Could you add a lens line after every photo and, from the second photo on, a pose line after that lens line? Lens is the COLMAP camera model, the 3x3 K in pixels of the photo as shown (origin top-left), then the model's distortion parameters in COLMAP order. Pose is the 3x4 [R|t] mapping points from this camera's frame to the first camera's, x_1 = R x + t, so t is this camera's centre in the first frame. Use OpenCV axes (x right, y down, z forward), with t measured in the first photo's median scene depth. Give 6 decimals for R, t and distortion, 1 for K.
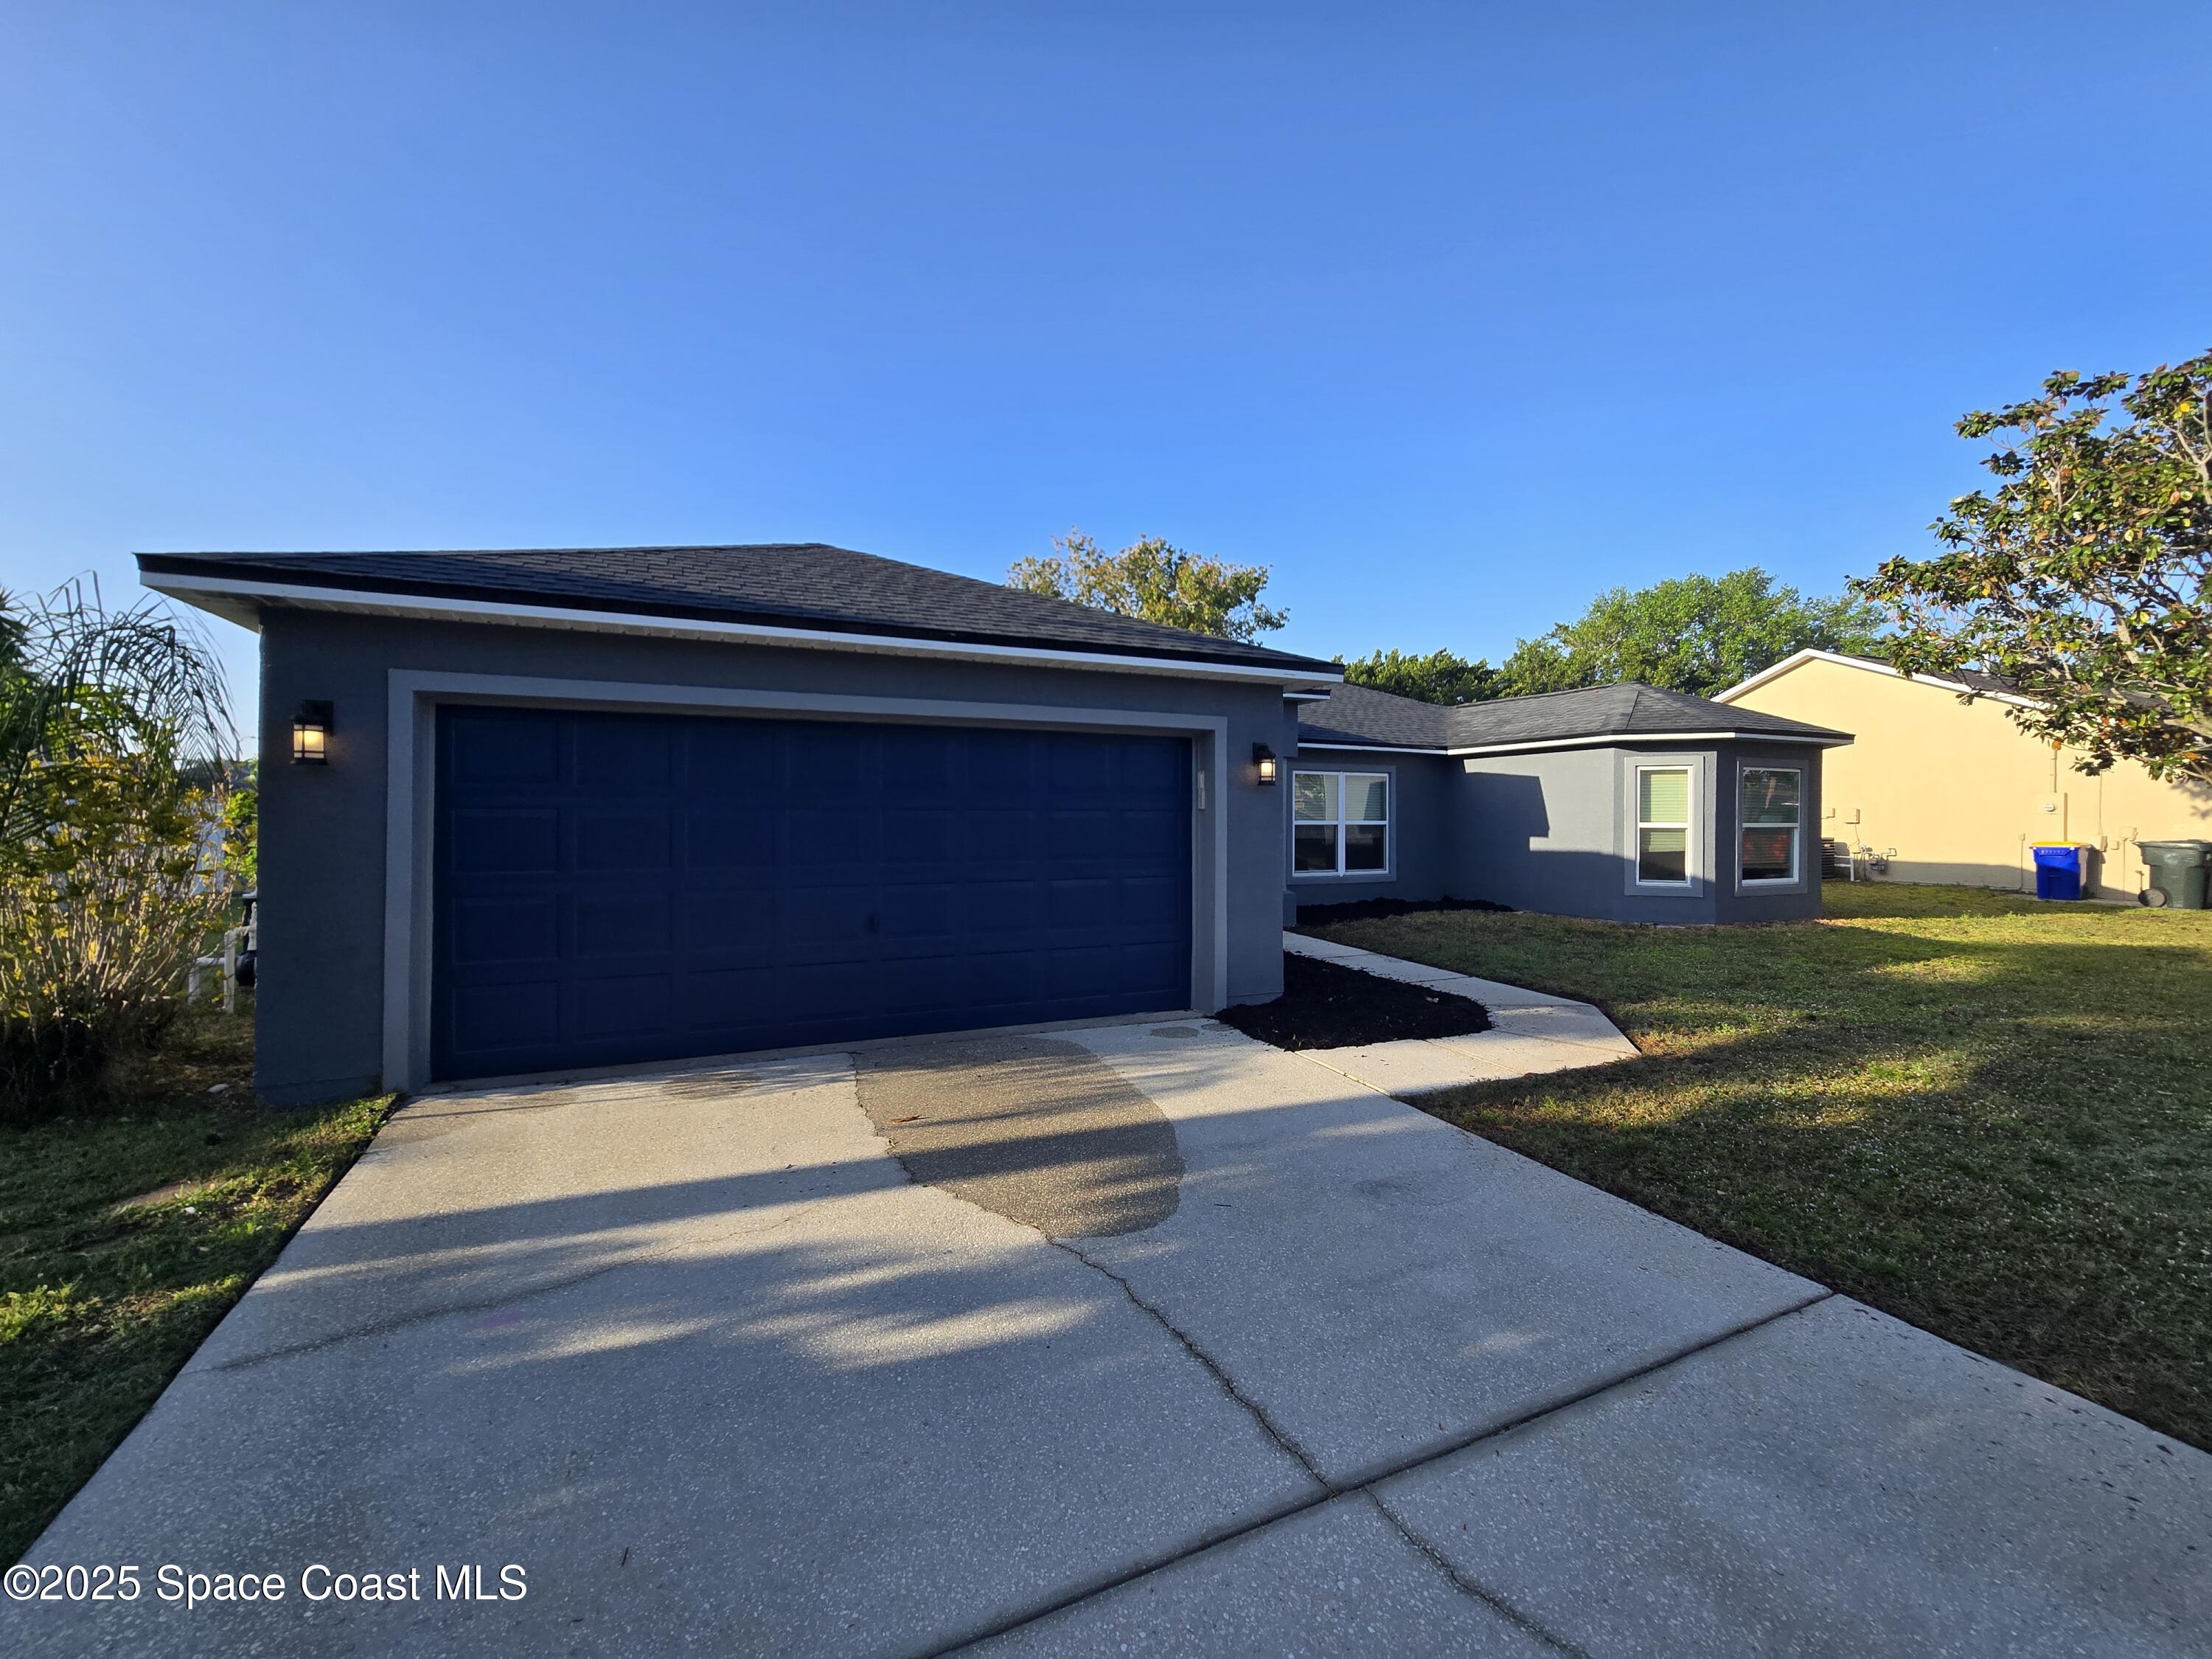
lens RADIAL K [[914.3, 0, 1100.0], [0, 914.3, 823.4], [0, 0, 1]] dist [-0.003984, 0.001061]
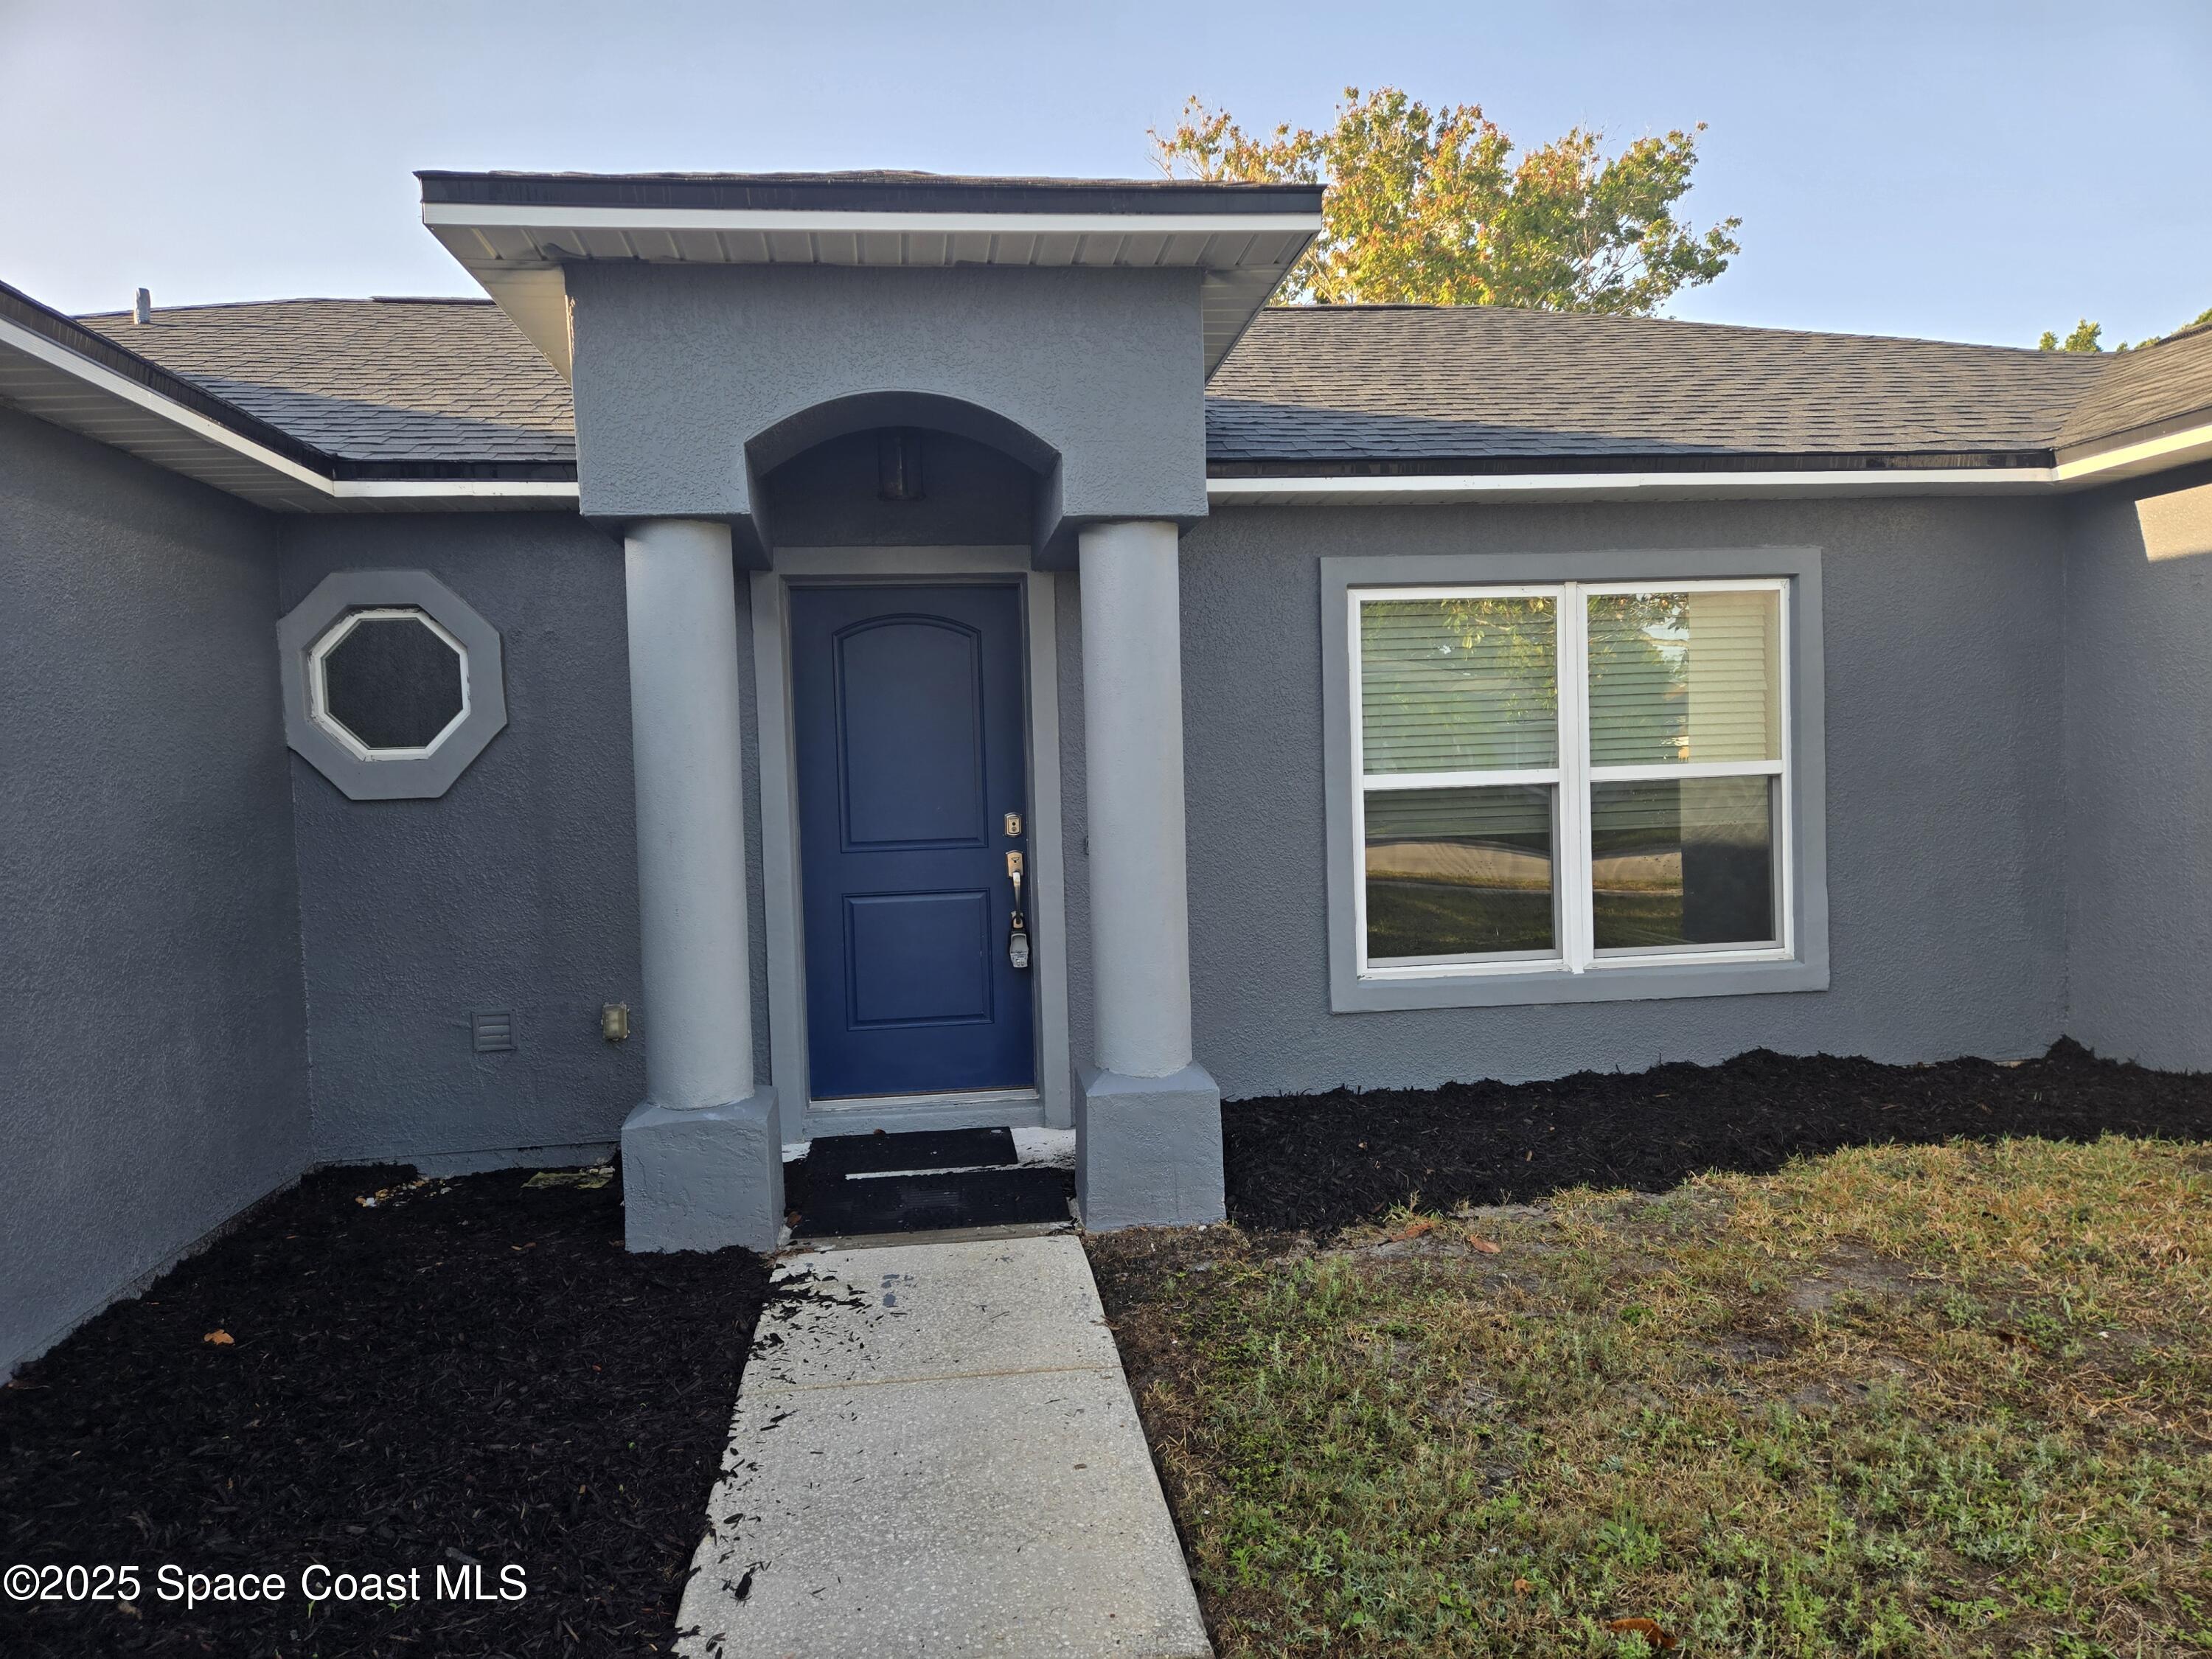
lens RADIAL K [[1483.9, 0, 1107.1], [0, 1483.9, 829.7], [0, 0, 1]] dist [0.061562, 0.001500]
pose [[0.951471, -0.020503, -0.307056, 0.146411], [0.031116, 0.999074, 0.029708, -0.001209], [0.306163, -0.037821, 0.951228, 0.296476]]
